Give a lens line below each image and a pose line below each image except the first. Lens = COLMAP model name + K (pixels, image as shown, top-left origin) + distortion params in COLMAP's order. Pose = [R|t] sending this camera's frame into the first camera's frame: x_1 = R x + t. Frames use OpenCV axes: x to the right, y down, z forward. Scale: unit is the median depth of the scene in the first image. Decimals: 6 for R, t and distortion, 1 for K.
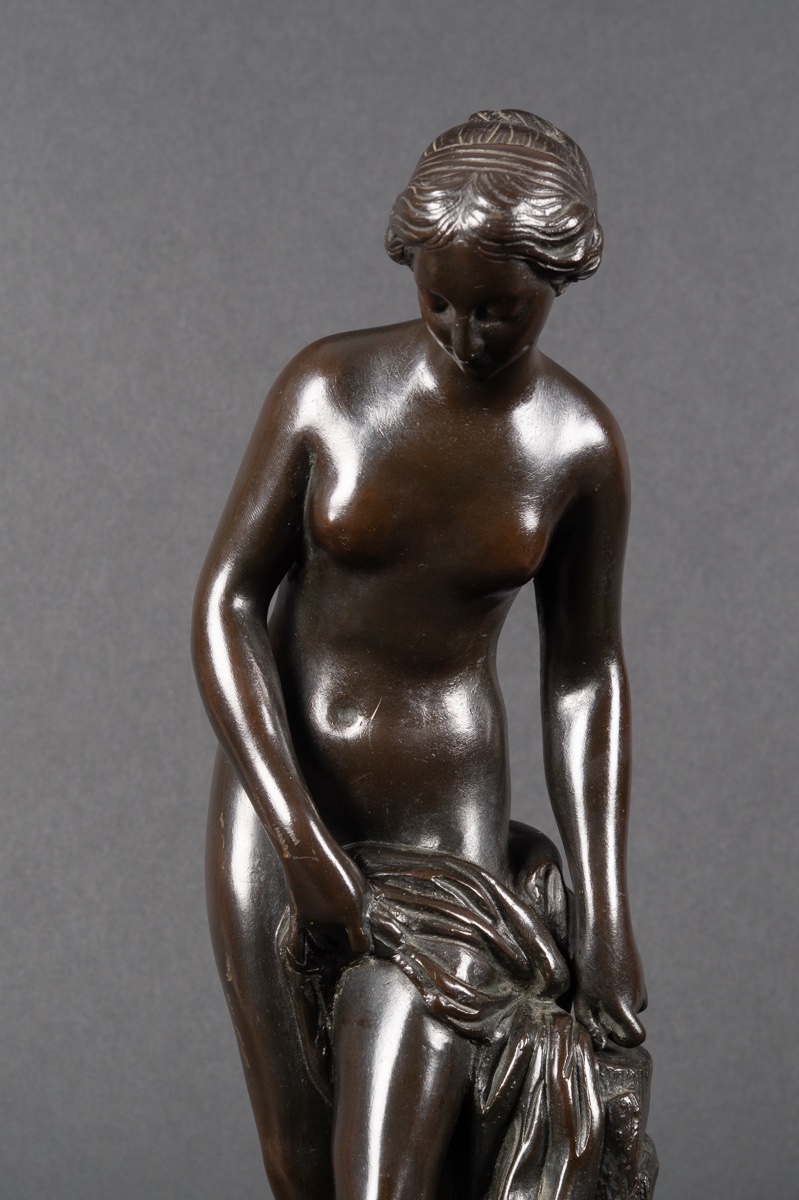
lens RADIAL K [[2827.9, 0, 408.5], [0, 2827.9, 601.2], [0, 0, 1]] dist [-0.018003, 0.174015]
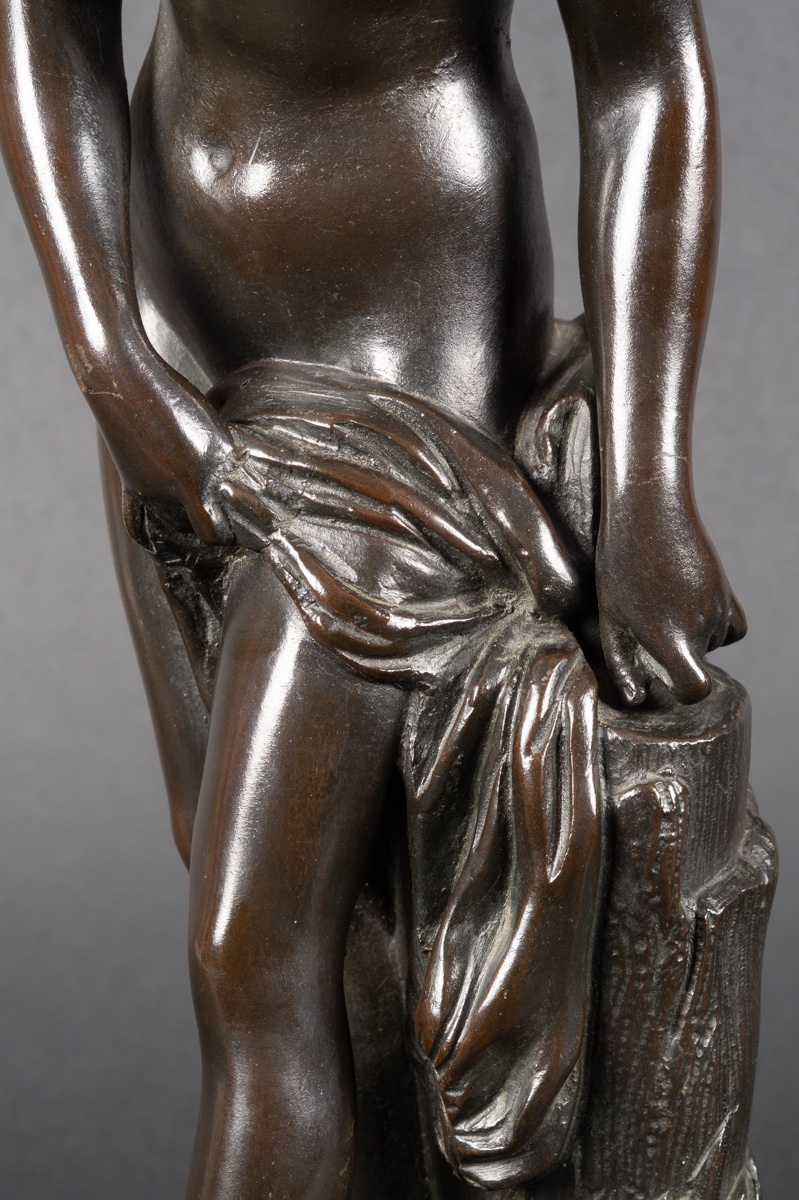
lens RADIAL K [[2827.9, 0, 408.5], [0, 2827.9, 601.2], [0, 0, 1]] dist [-0.018003, 0.174015]
pose [[0.909782, 0.057558, -0.411077, 0.280366], [0.036184, 0.975572, 0.216678, 0.002088], [0.413507, -0.212004, 0.885475, 0.451933]]
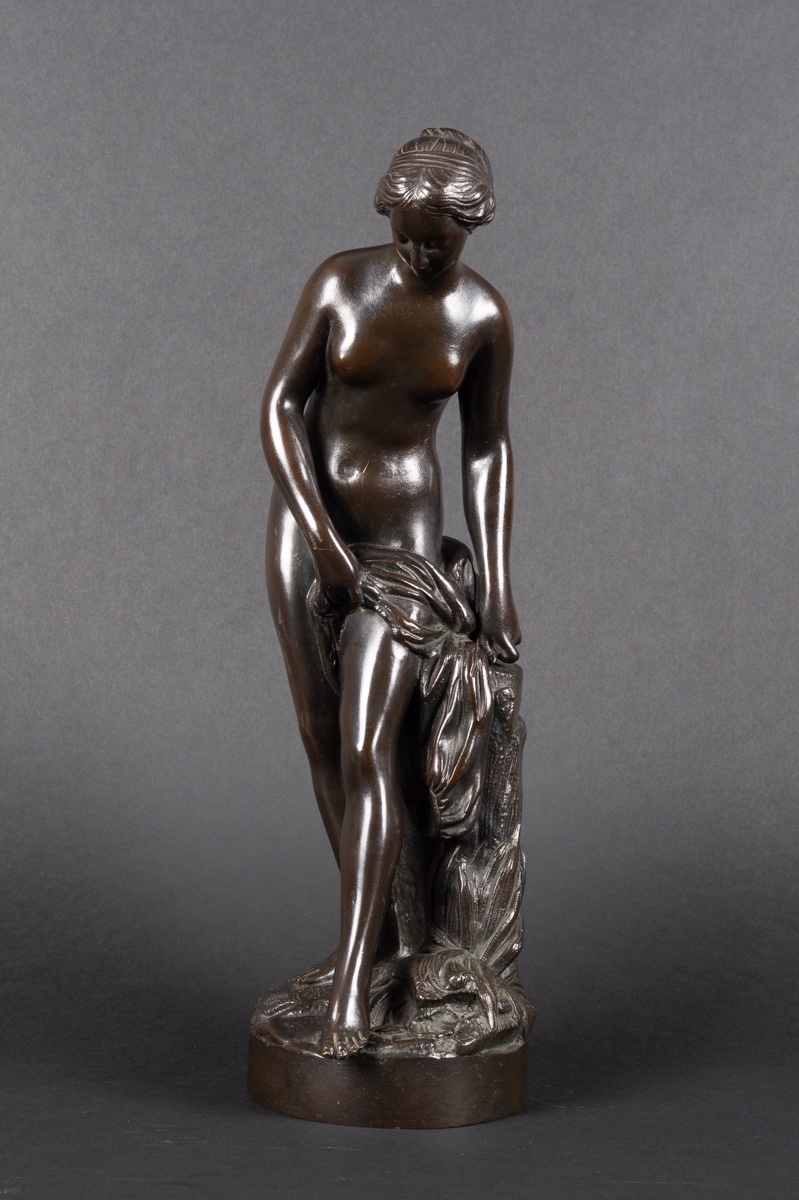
lens RADIAL K [[2827.9, 0, 408.5], [0, 2827.9, 601.2], [0, 0, 1]] dist [-0.018003, 0.174015]
pose [[0.999906, 0.008525, 0.010776, -0.003329], [-0.009187, 0.997974, 0.062955, 0.010969], [-0.010217, -0.063048, 0.997958, -0.754361]]
